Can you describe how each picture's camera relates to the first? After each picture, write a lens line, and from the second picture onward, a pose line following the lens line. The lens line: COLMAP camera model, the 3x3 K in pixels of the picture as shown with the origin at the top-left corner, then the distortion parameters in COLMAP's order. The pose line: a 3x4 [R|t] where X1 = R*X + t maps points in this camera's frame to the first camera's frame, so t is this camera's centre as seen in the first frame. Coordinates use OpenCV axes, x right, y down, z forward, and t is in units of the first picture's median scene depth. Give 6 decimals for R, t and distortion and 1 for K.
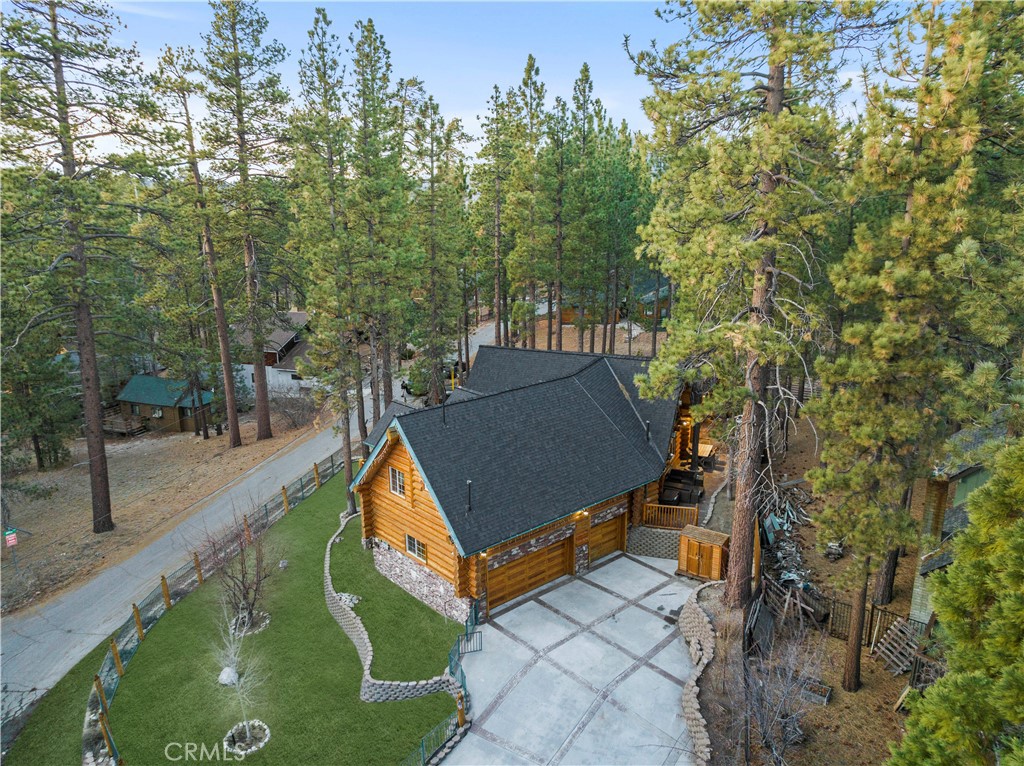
lens RADIAL K [[723.3, 0, 511.1], [0, 723.3, 386.6], [0, 0, 1]] dist [-0.046683, 0.002744]
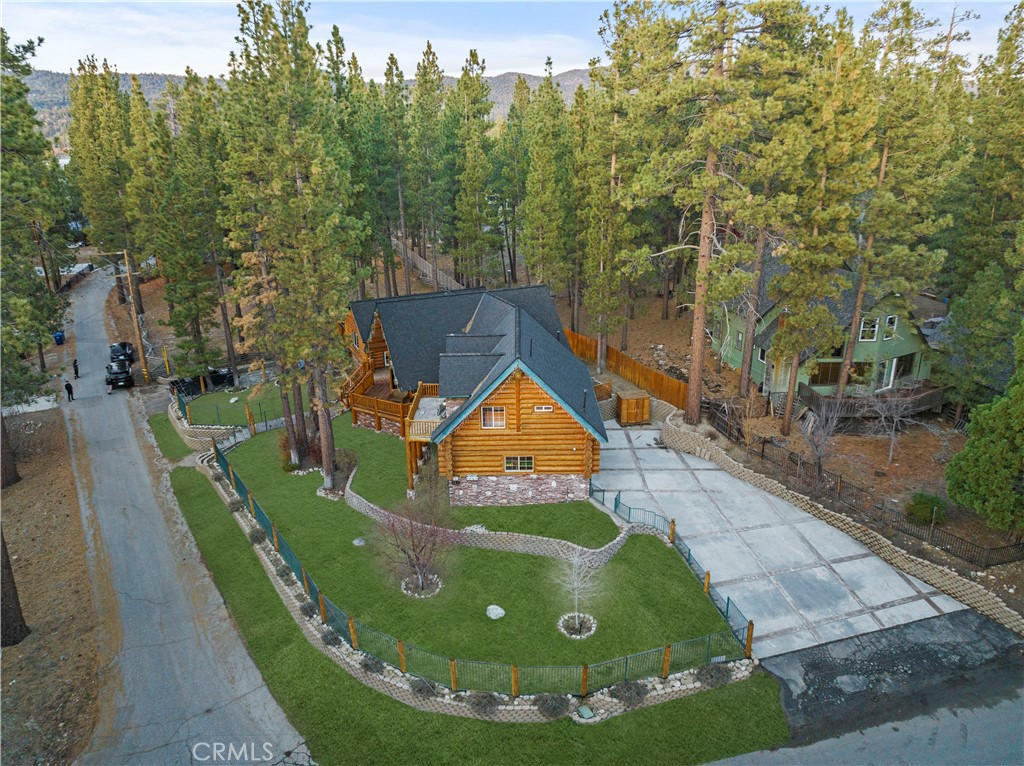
lens RADIAL K [[723.3, 0, 511.1], [0, 723.3, 386.6], [0, 0, 1]] dist [-0.046683, 0.002744]
pose [[0.664179, -0.255884, 0.702417, -0.989991], [0.186193, 0.966608, 0.176070, -0.122902], [-0.724015, 0.013842, 0.689645, 0.171362]]
